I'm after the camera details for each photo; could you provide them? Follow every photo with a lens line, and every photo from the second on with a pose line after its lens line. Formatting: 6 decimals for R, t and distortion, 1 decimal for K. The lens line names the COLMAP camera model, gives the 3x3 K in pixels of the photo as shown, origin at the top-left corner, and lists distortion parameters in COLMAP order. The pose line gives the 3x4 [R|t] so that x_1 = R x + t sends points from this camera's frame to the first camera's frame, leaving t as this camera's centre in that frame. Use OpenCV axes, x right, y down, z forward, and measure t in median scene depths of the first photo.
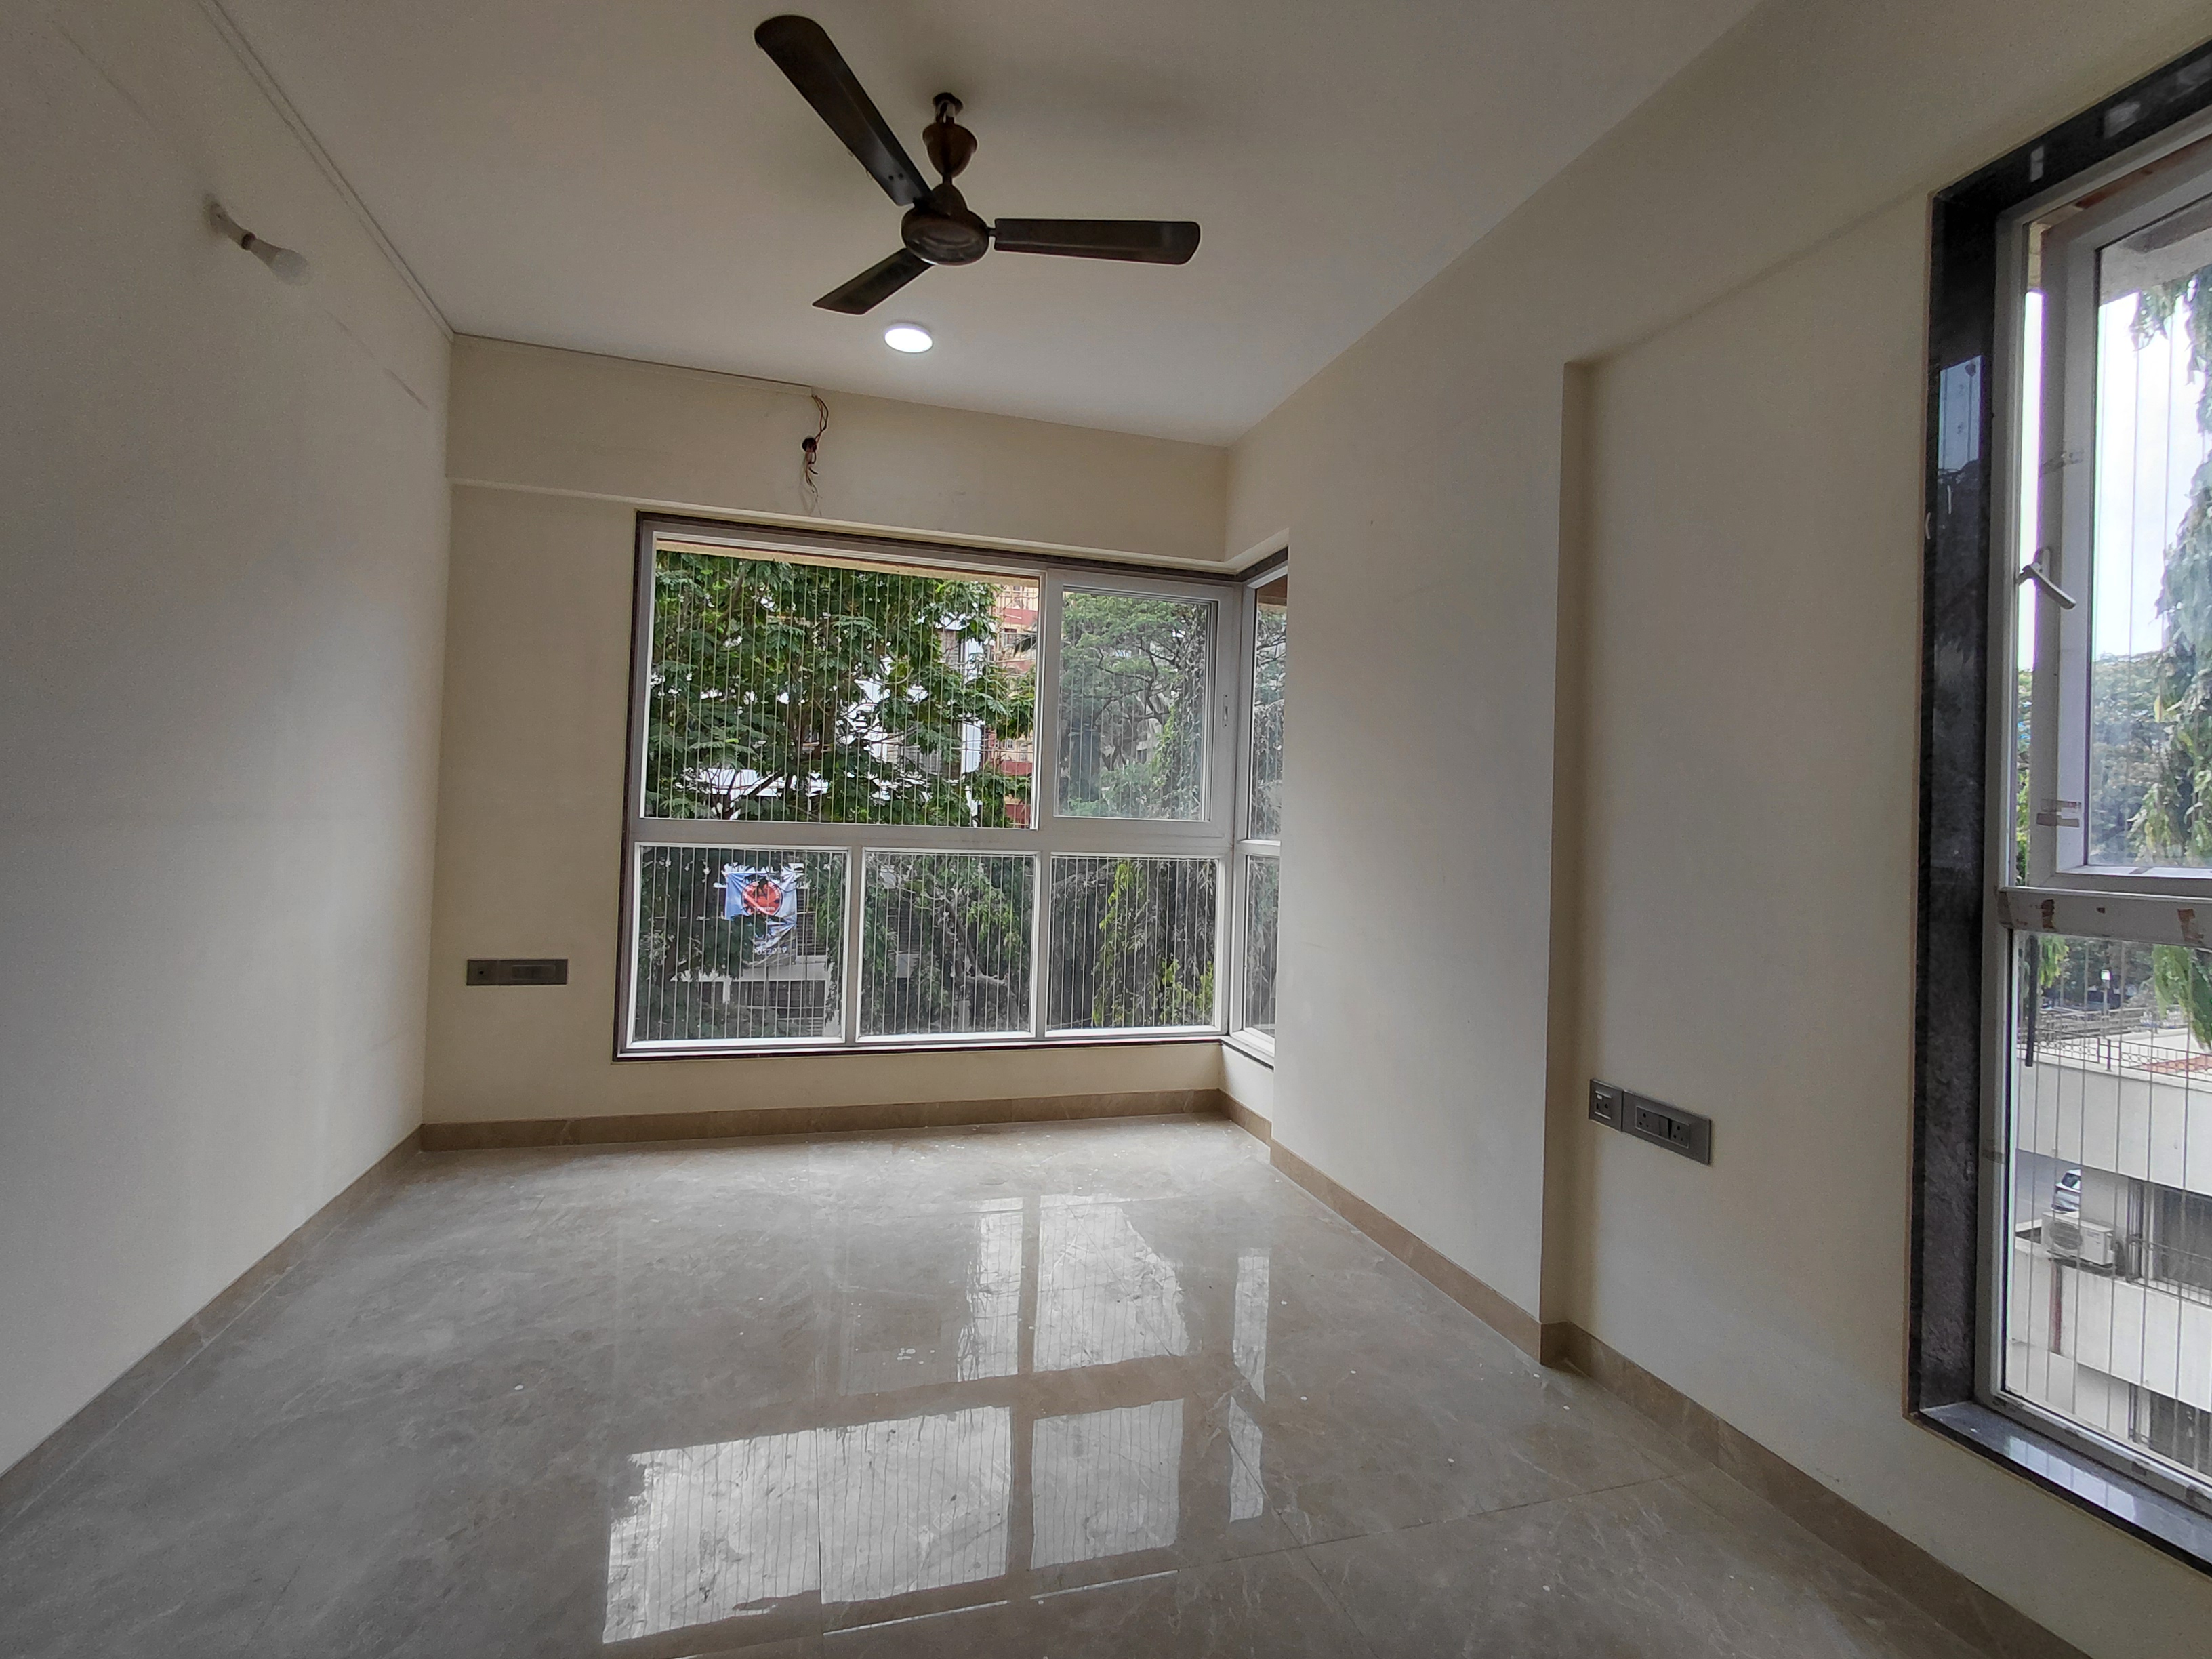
lens RADIAL K [[1022.9, 0, 1094.4], [0, 1022.9, 805.7], [0, 0, 1]] dist [-0.001715, -0.003179]
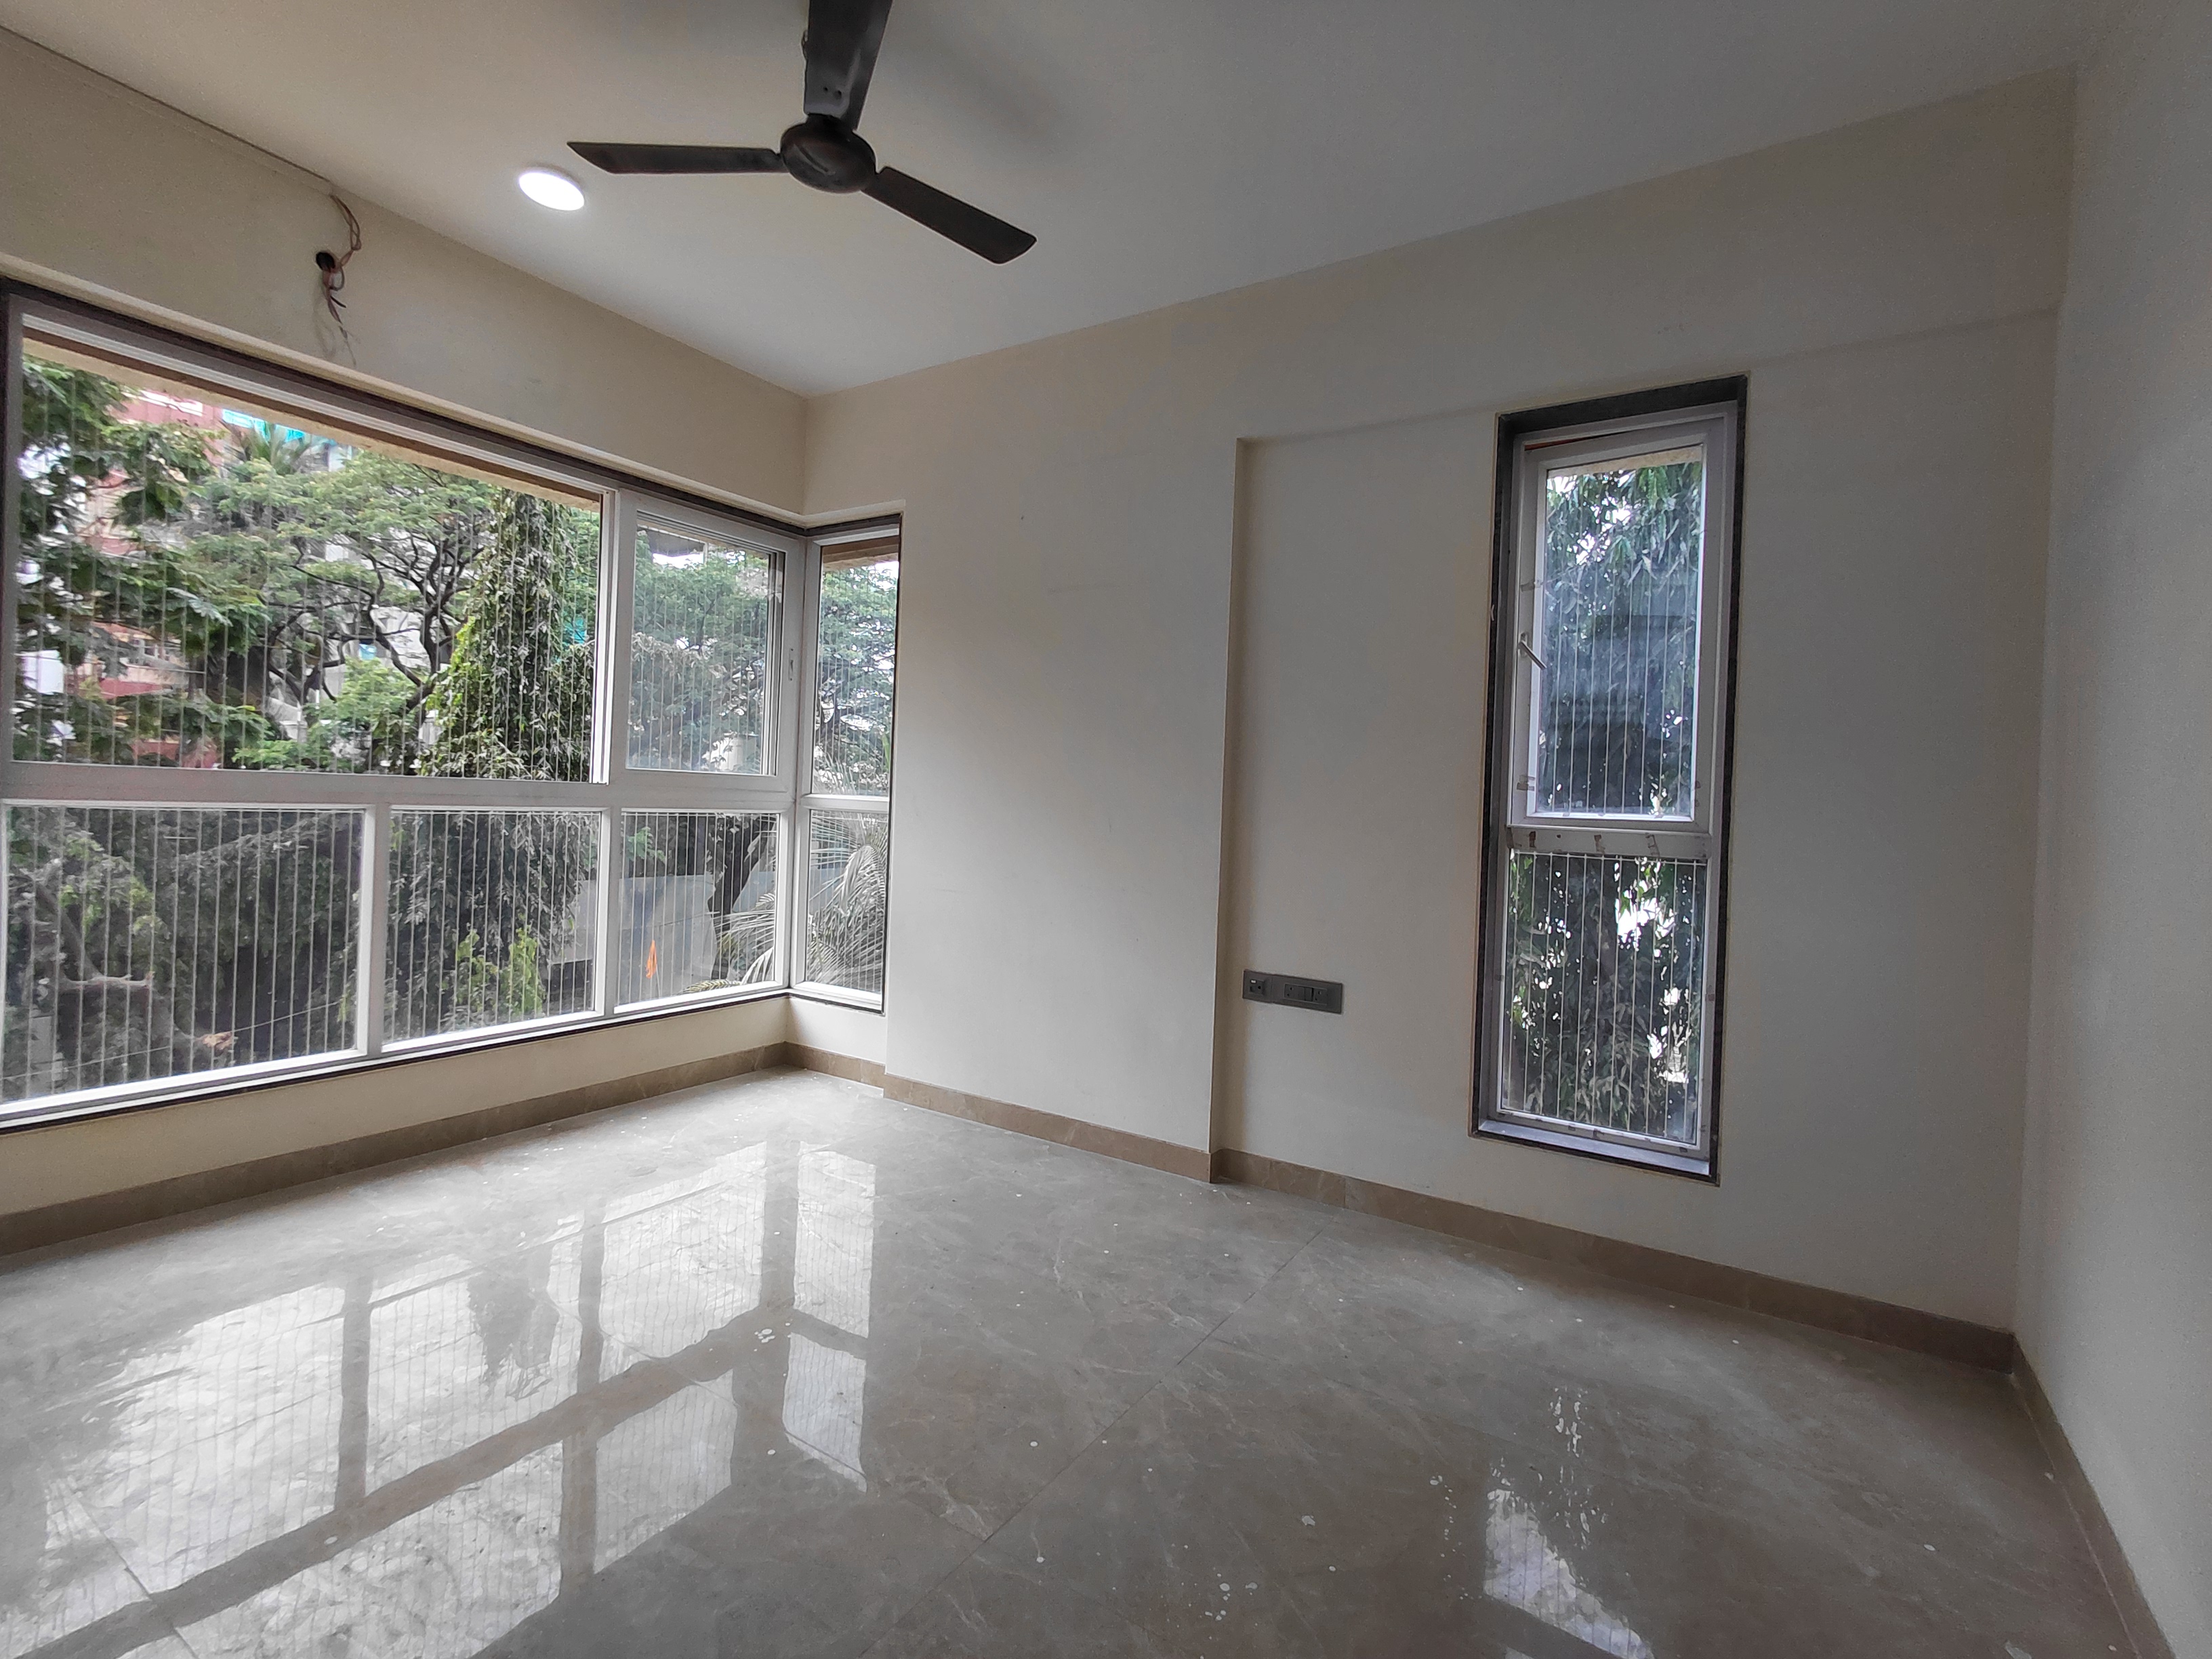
lens RADIAL K [[1022.9, 0, 1094.4], [0, 1022.9, 805.7], [0, 0, 1]] dist [-0.001715, -0.003179]
pose [[0.756137, -0.006896, 0.654377, -0.369686], [-0.024762, 0.998927, 0.039139, -0.002289], [-0.653944, -0.045798, 0.755155, 0.064185]]
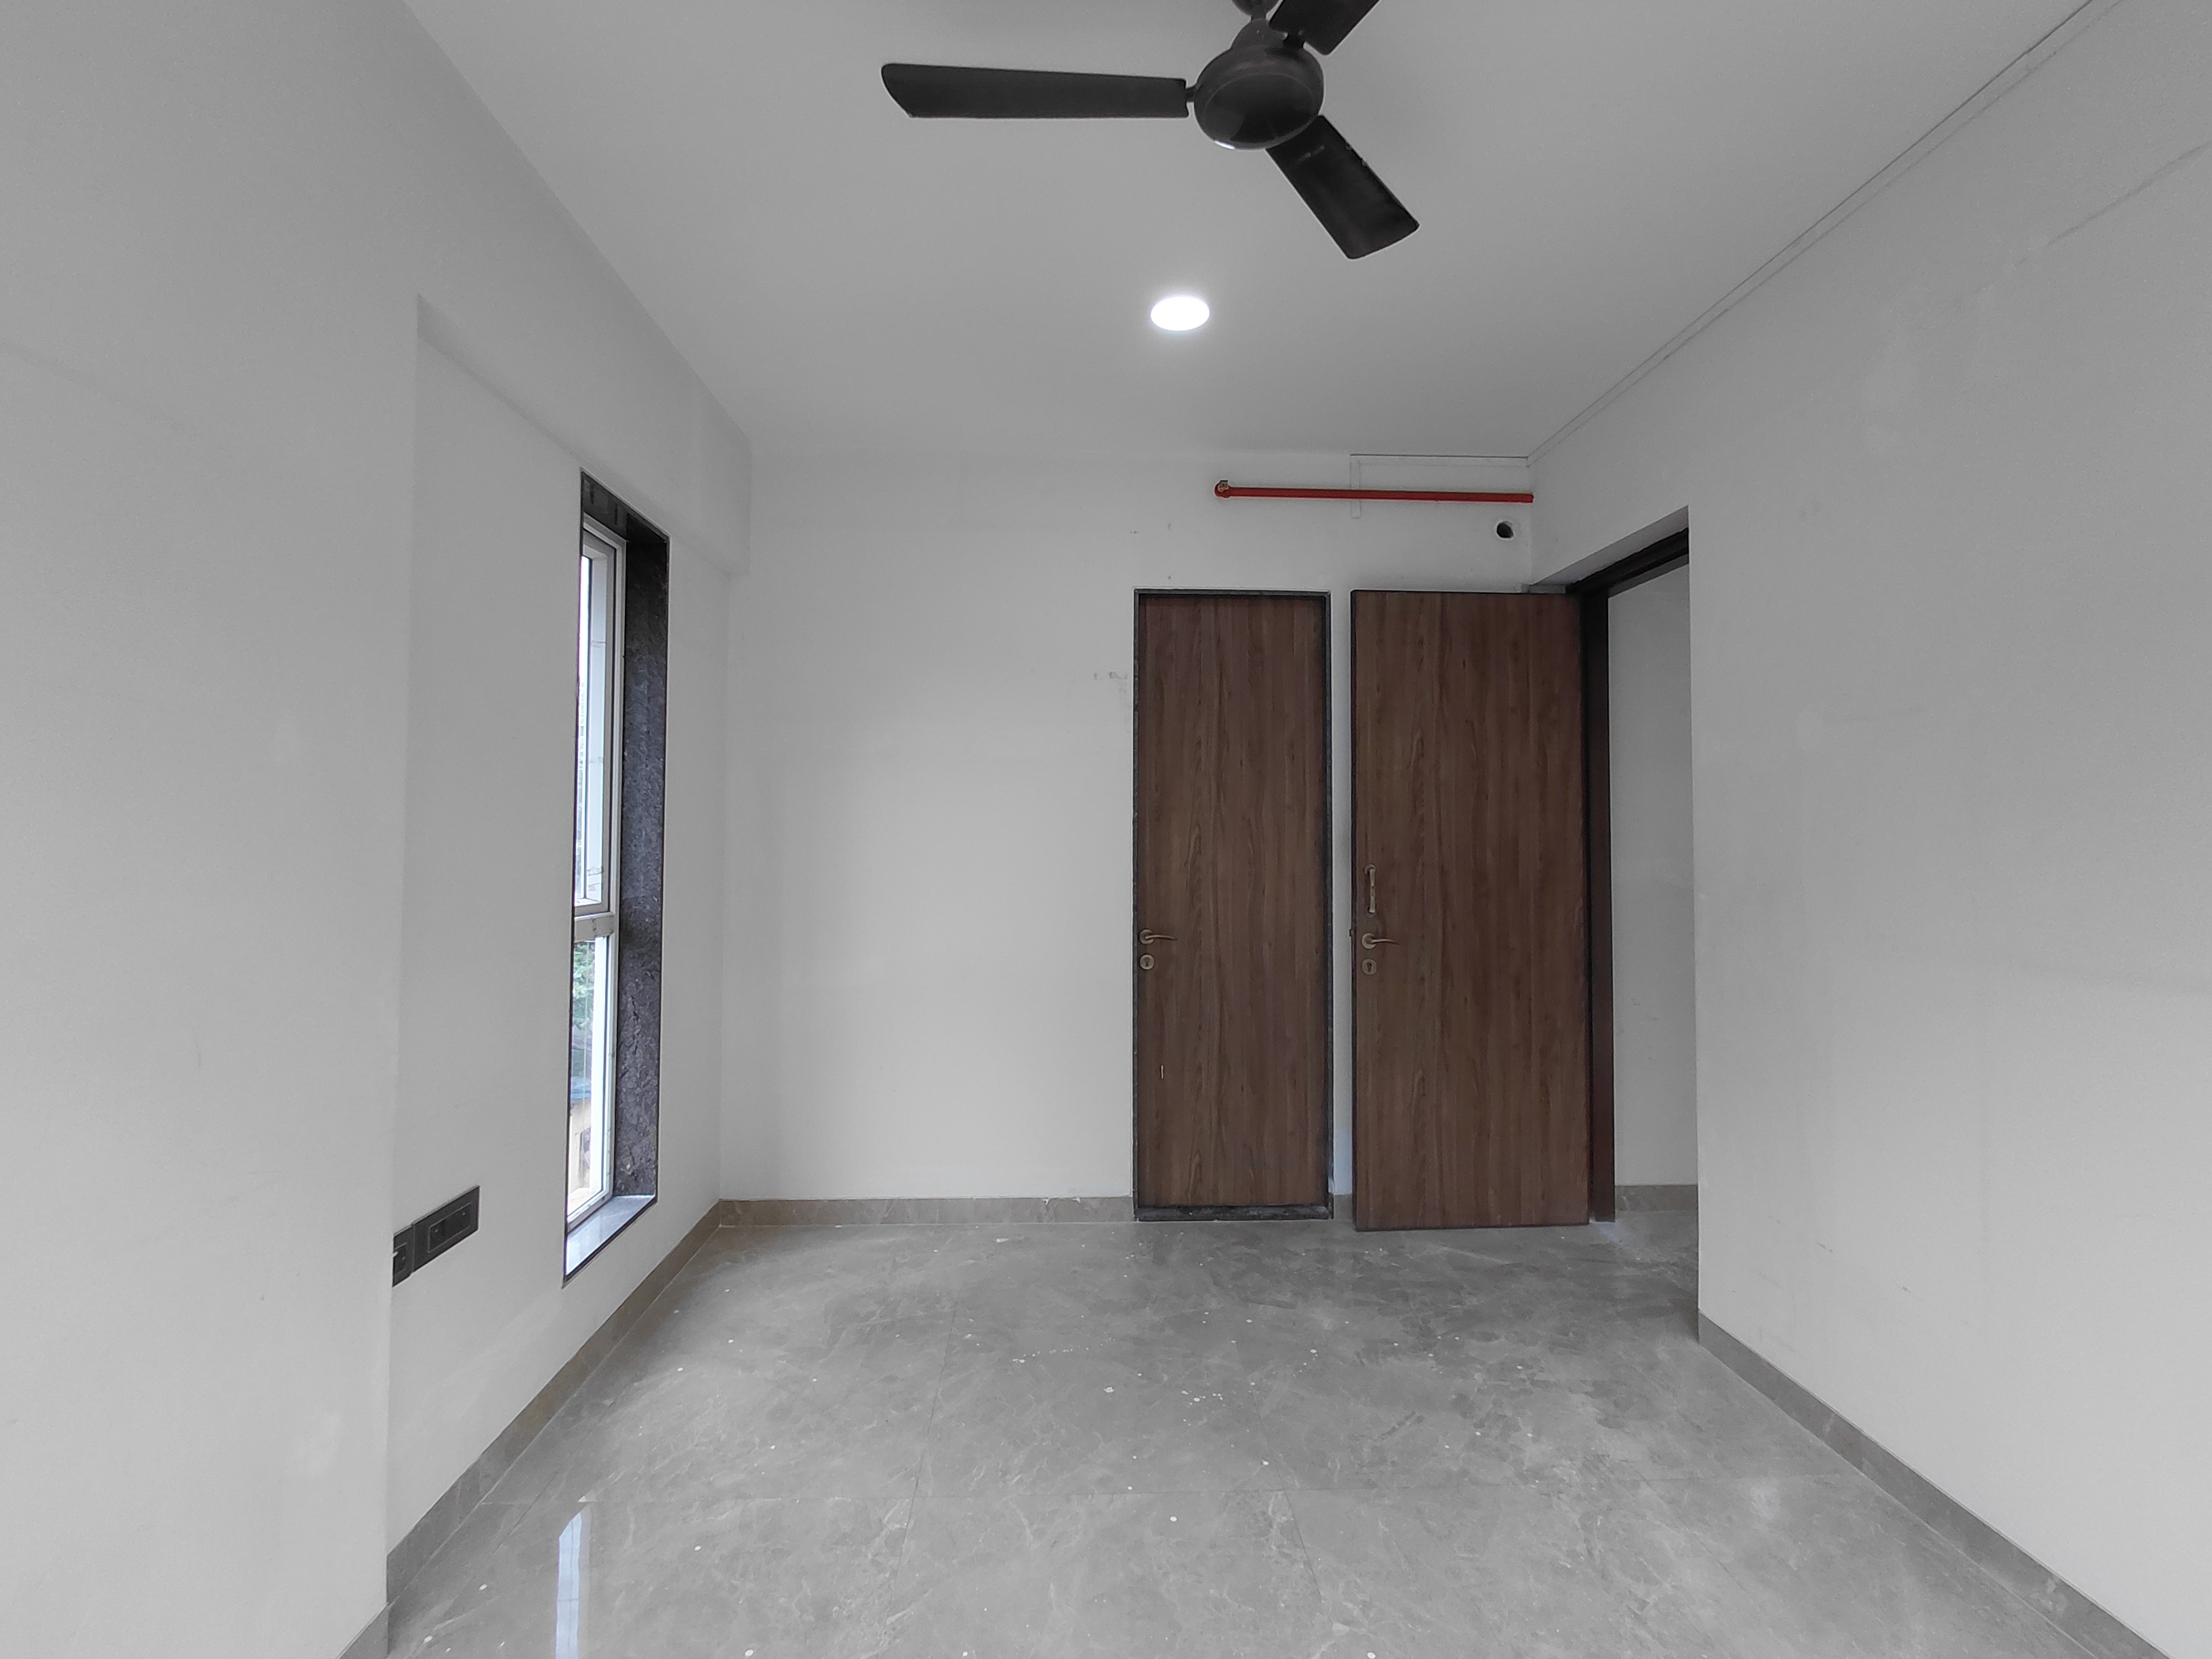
lens RADIAL K [[1022.9, 0, 1094.4], [0, 1022.9, 805.7], [0, 0, 1]] dist [-0.001715, -0.003179]
pose [[-0.969658, -0.026926, 0.242976, -0.139174], [-0.037543, 0.998527, -0.039171, -0.034108], [-0.241564, -0.047105, -0.969241, 1.056749]]
